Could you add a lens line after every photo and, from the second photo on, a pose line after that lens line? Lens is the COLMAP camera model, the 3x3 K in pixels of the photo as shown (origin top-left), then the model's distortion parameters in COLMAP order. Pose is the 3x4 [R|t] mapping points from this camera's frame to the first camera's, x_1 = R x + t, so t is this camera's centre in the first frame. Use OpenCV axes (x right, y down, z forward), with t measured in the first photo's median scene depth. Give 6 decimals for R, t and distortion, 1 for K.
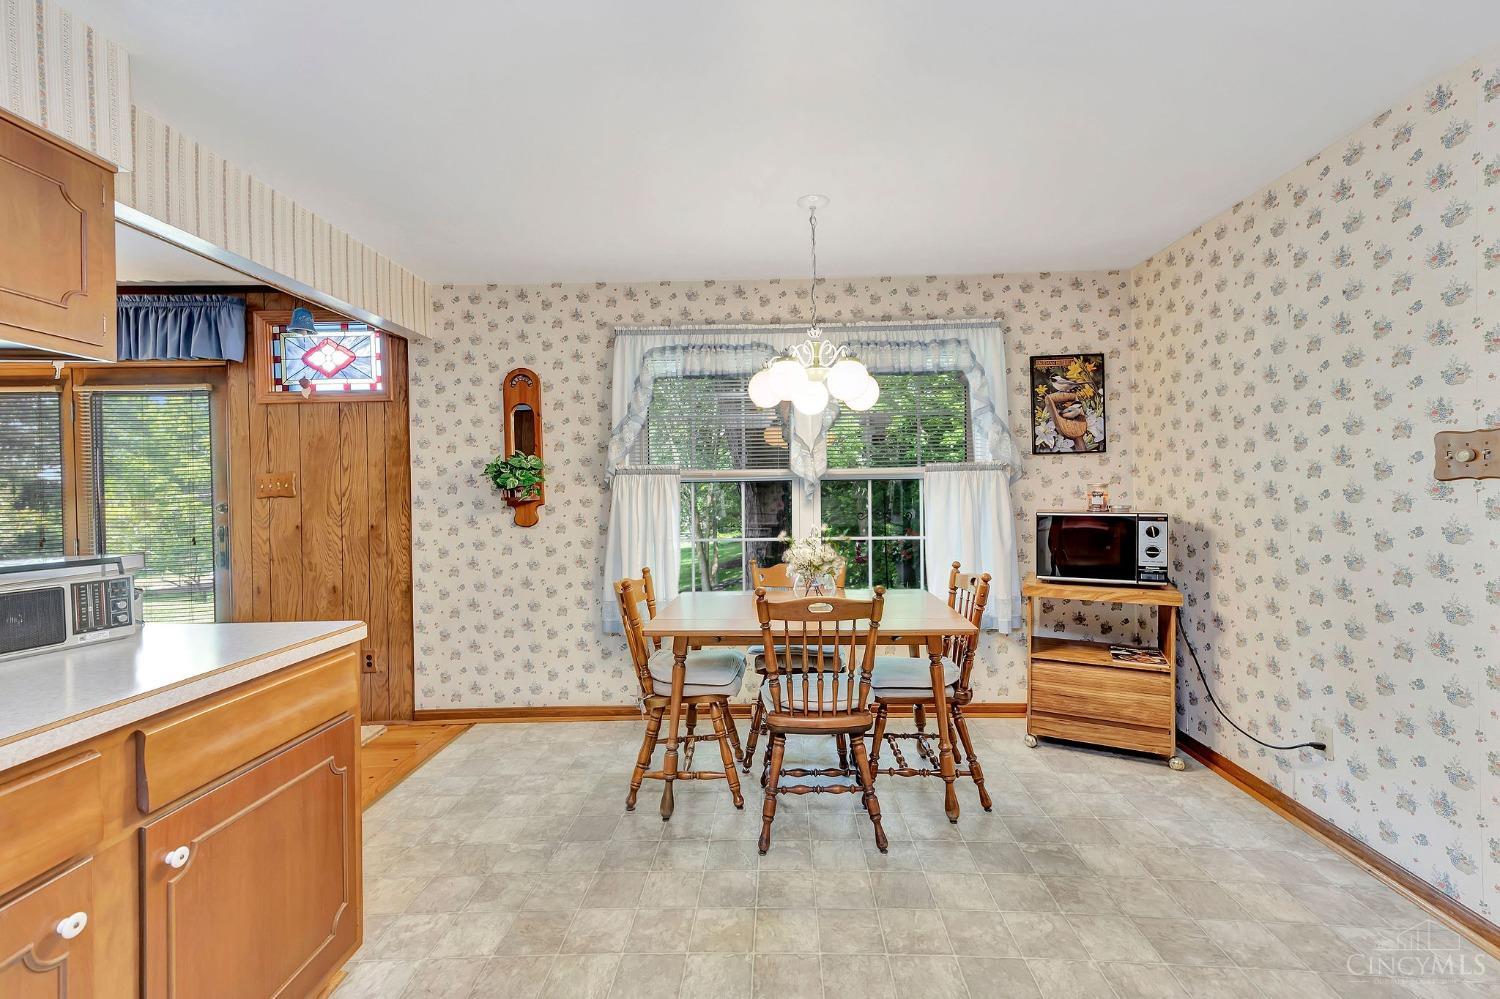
lens RADIAL K [[627.5, 0, 755.9], [0, 627.5, 481.1], [0, 0, 1]] dist [0.032772, 0.000364]
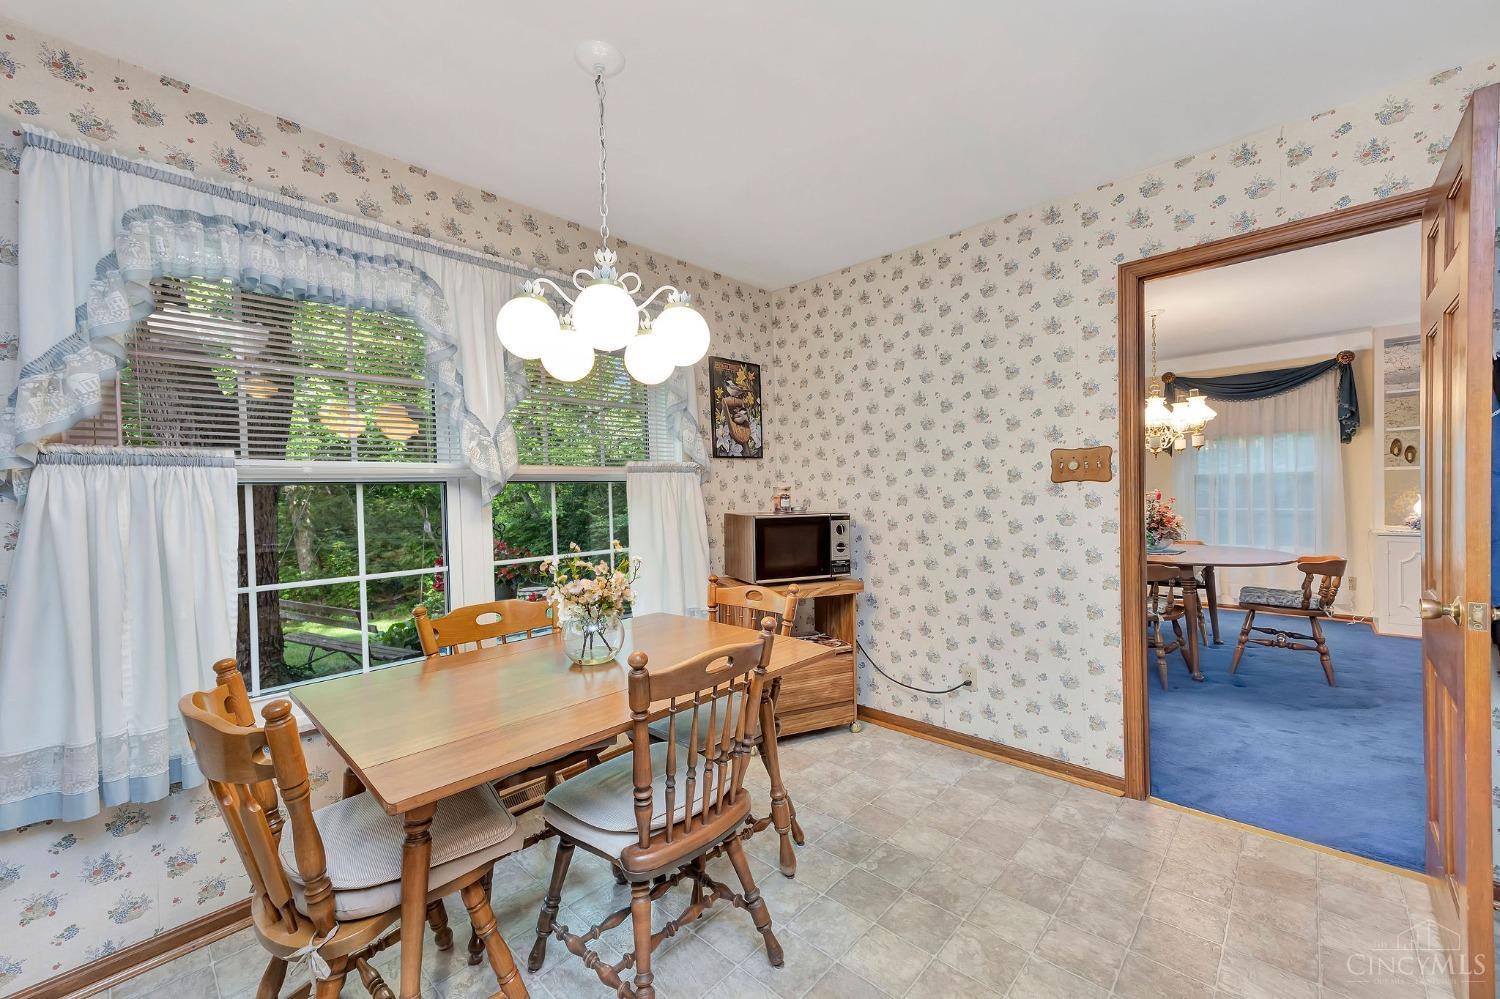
lens RADIAL K [[596.8, 0, 759.8], [0, 596.8, 510.8], [0, 0, 1]] dist [0.007786, 0.000359]
pose [[0.660736, -0.025900, 0.750171, -0.210008], [0.000680, 0.999425, 0.033907, 0.009042], [-0.750618, -0.021893, 0.660373, 0.335204]]
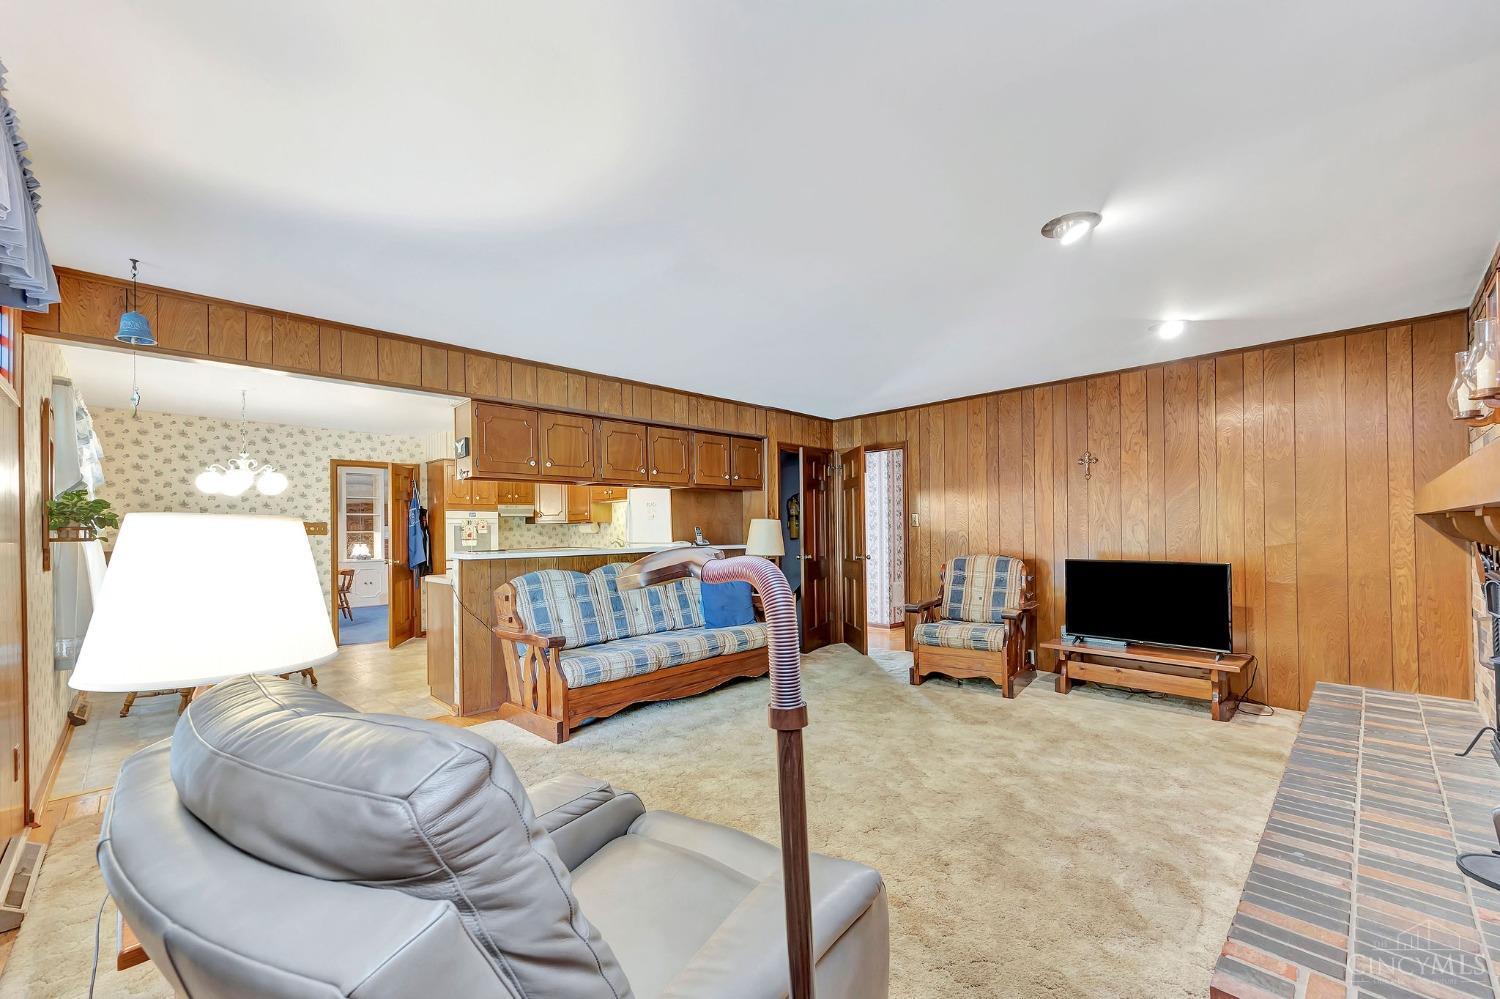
lens RADIAL K [[608.9, 0, 750.4], [0, 608.9, 528.2], [0, 0, 1]] dist [0.001238, 0.000085]
pose [[-0.721434, 0.027770, 0.691927, -1.758697], [0.010069, 0.999511, -0.029616, 0.049158], [-0.692410, -0.014399, -0.721360, 0.961897]]
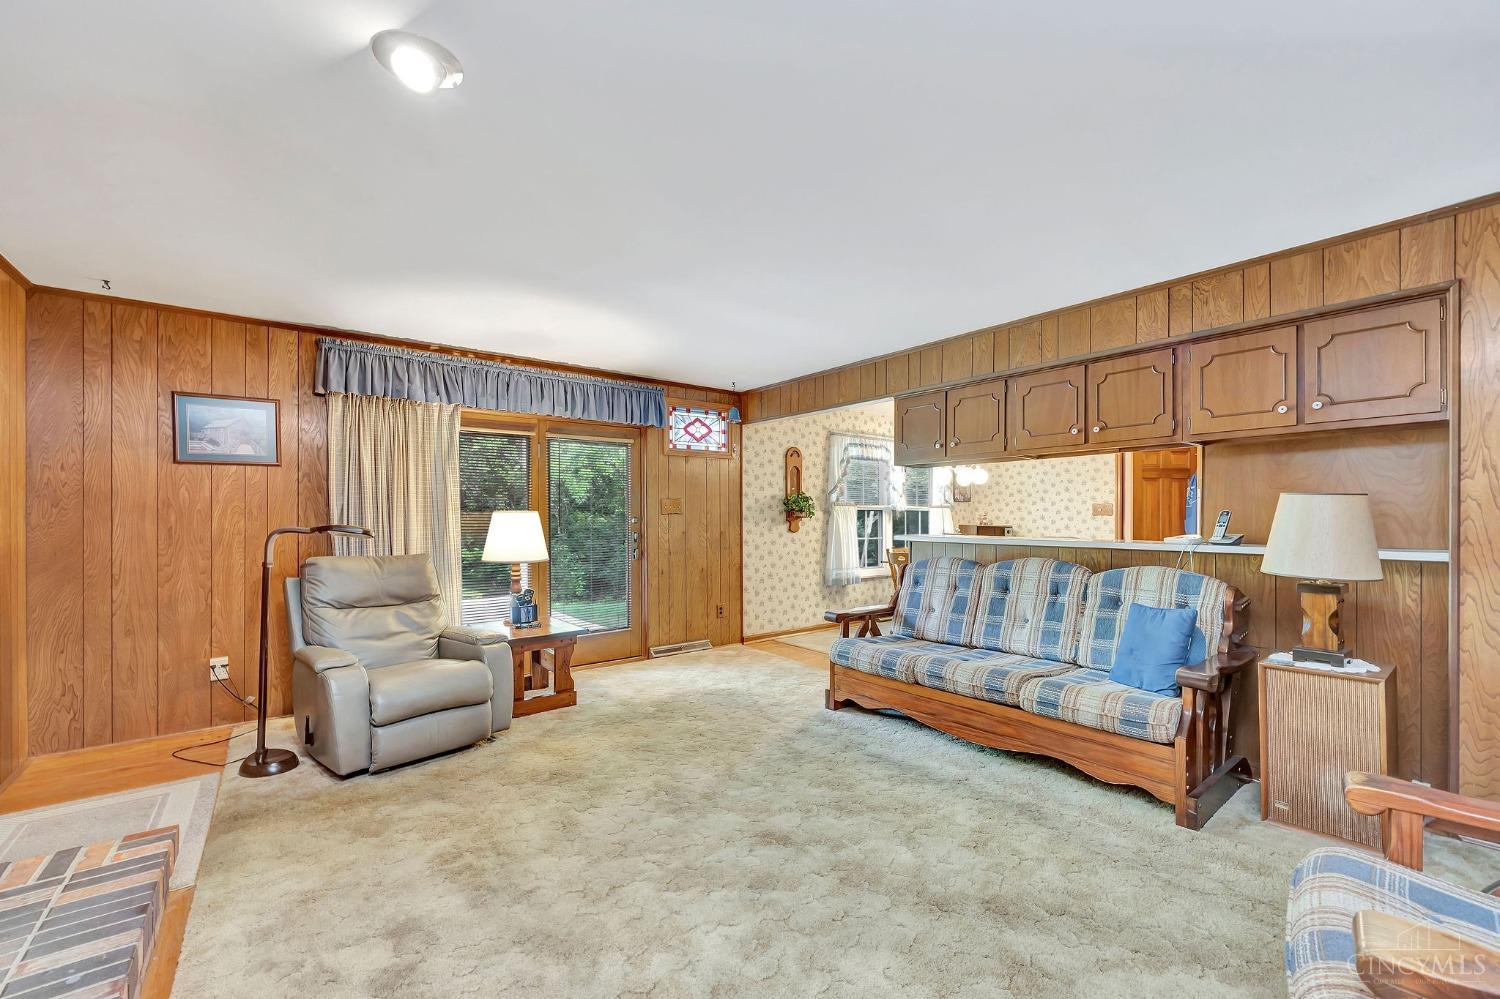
lens RADIAL K [[610.4, 0, 754.4], [0, 610.4, 514.0], [0, 0, 1]] dist [-0.010729, 0.000145]
pose [[0.774317, 0.017261, 0.632563, -1.636369], [-0.024212, 0.999704, 0.002358, 0.017335], [-0.632335, -0.017141, 0.774506, -0.329655]]
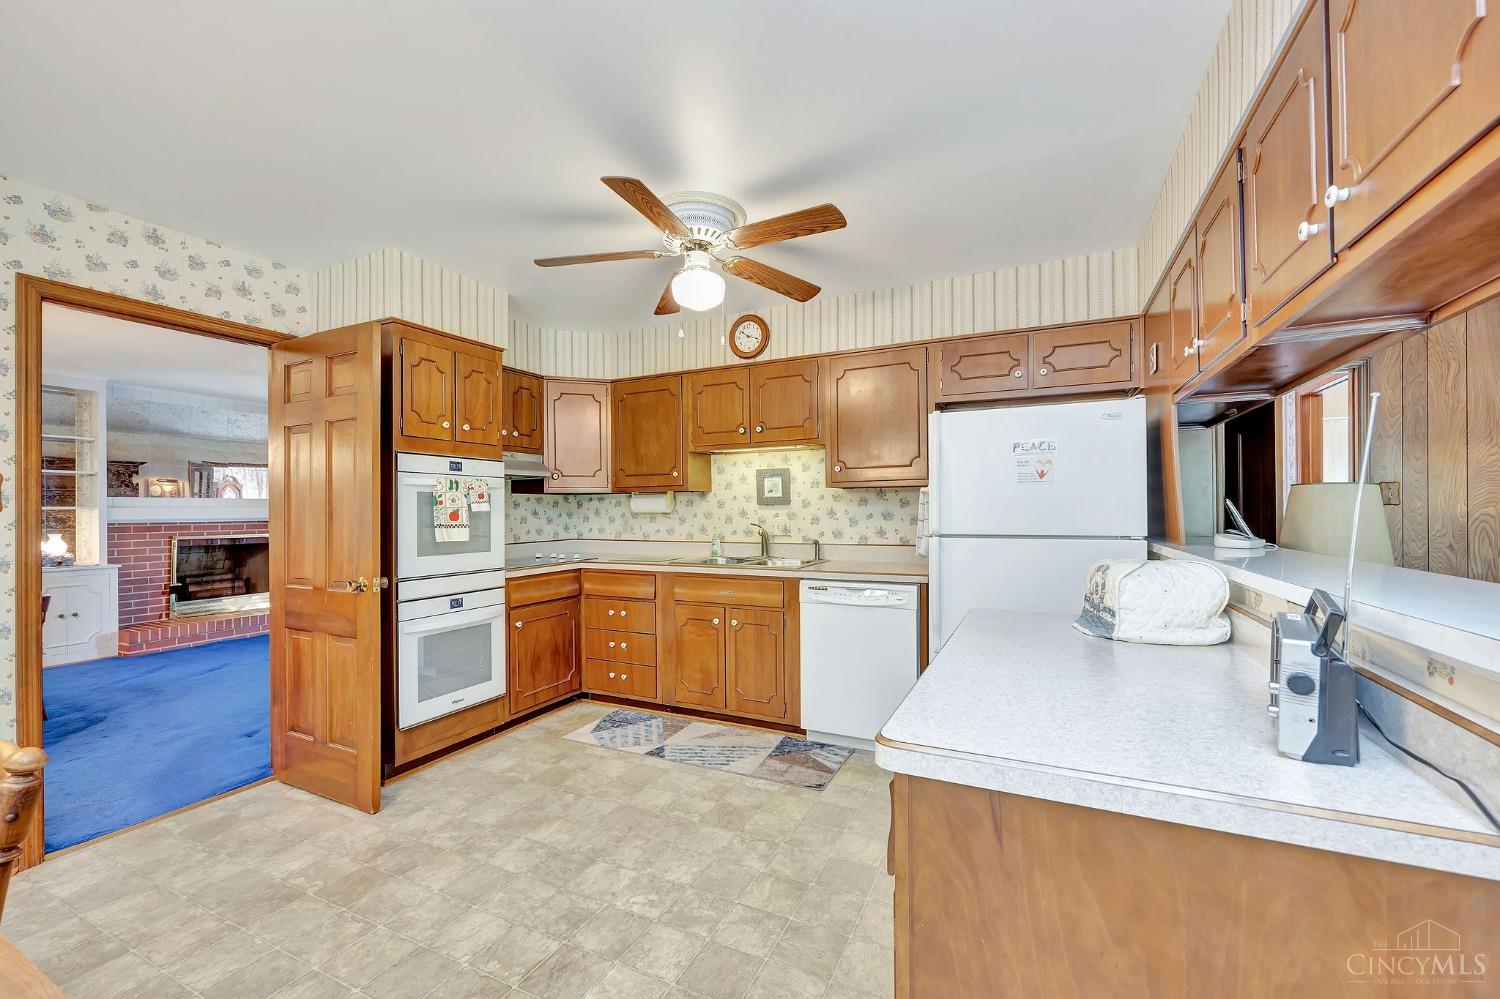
lens RADIAL K [[610.4, 0, 754.4], [0, 610.4, 514.0], [0, 0, 1]] dist [-0.010729, 0.000145]
pose [[-0.913816, 0.020401, 0.405615, -0.359198], [0.012479, 0.999676, -0.022165, 0.024267], [-0.405936, -0.015193, -0.913775, 0.735801]]
